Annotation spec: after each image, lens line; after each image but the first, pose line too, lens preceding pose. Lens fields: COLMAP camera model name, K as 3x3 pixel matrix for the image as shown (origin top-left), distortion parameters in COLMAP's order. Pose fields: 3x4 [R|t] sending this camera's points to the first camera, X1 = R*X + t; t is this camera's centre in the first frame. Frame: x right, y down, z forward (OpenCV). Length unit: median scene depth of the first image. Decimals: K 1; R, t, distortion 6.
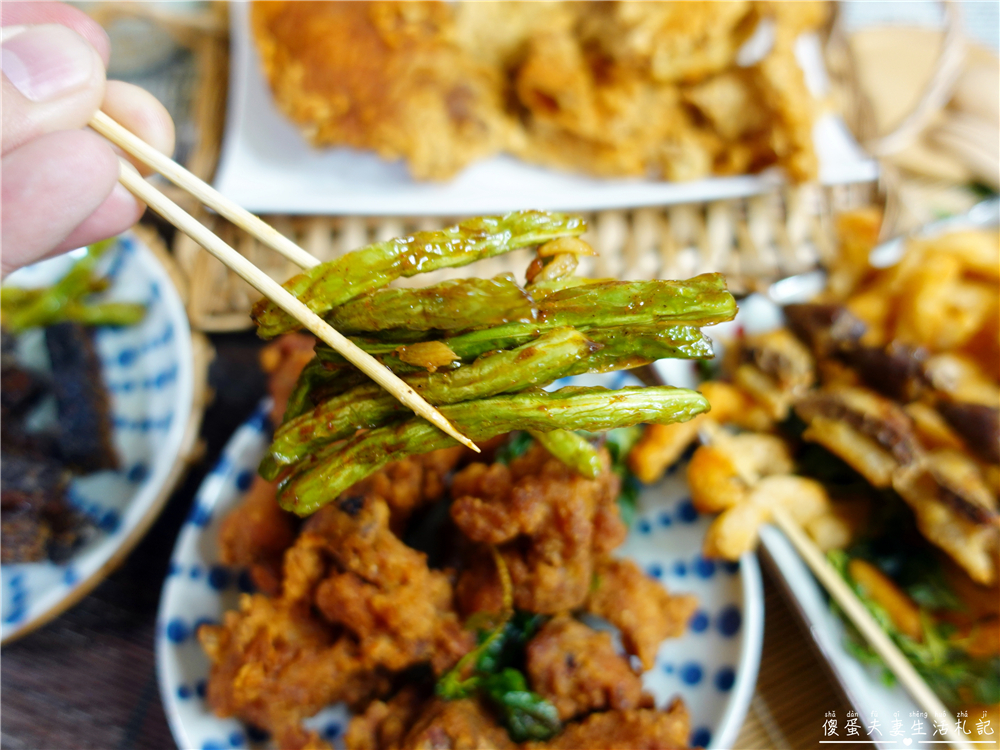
lens RADIAL K [[758.2, 0, 480.0], [0, 758.2, 372.0], [0, 0, 1]] dist [-0.005356, 0.001255]
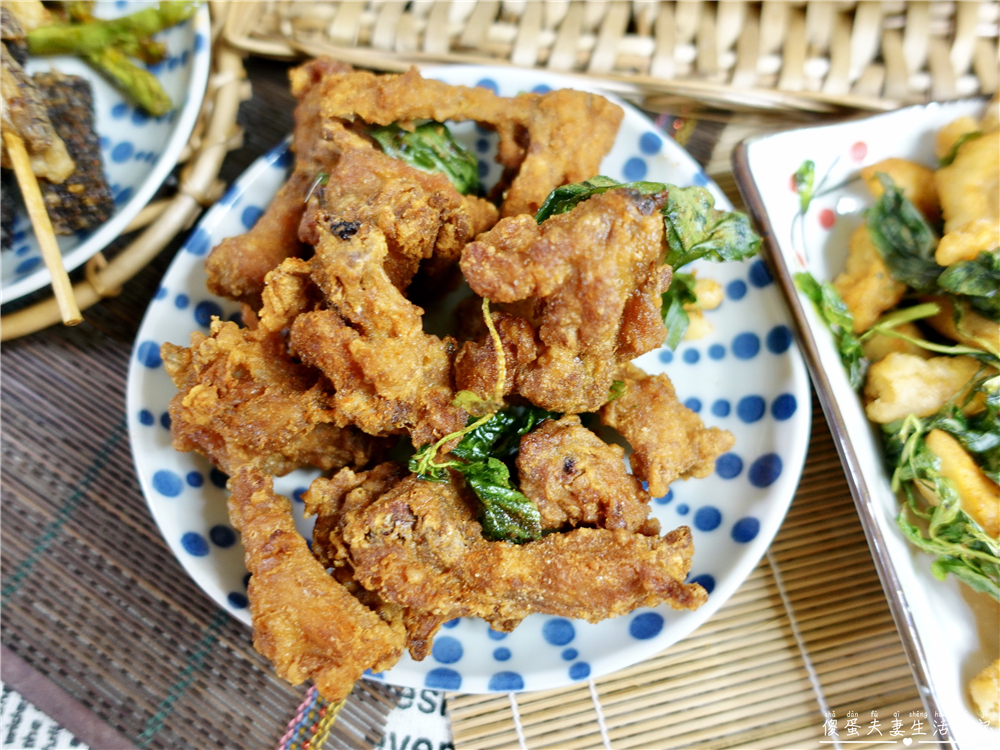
lens RADIAL K [[758.2, 0, 480.0], [0, 758.2, 372.0], [0, 0, 1]] dist [-0.005356, 0.001255]
pose [[0.978689, 0.185653, -0.087755, 0.073662], [-0.170466, 0.972792, 0.156897, 0.152644], [0.114496, -0.138594, 0.983708, 0.147381]]
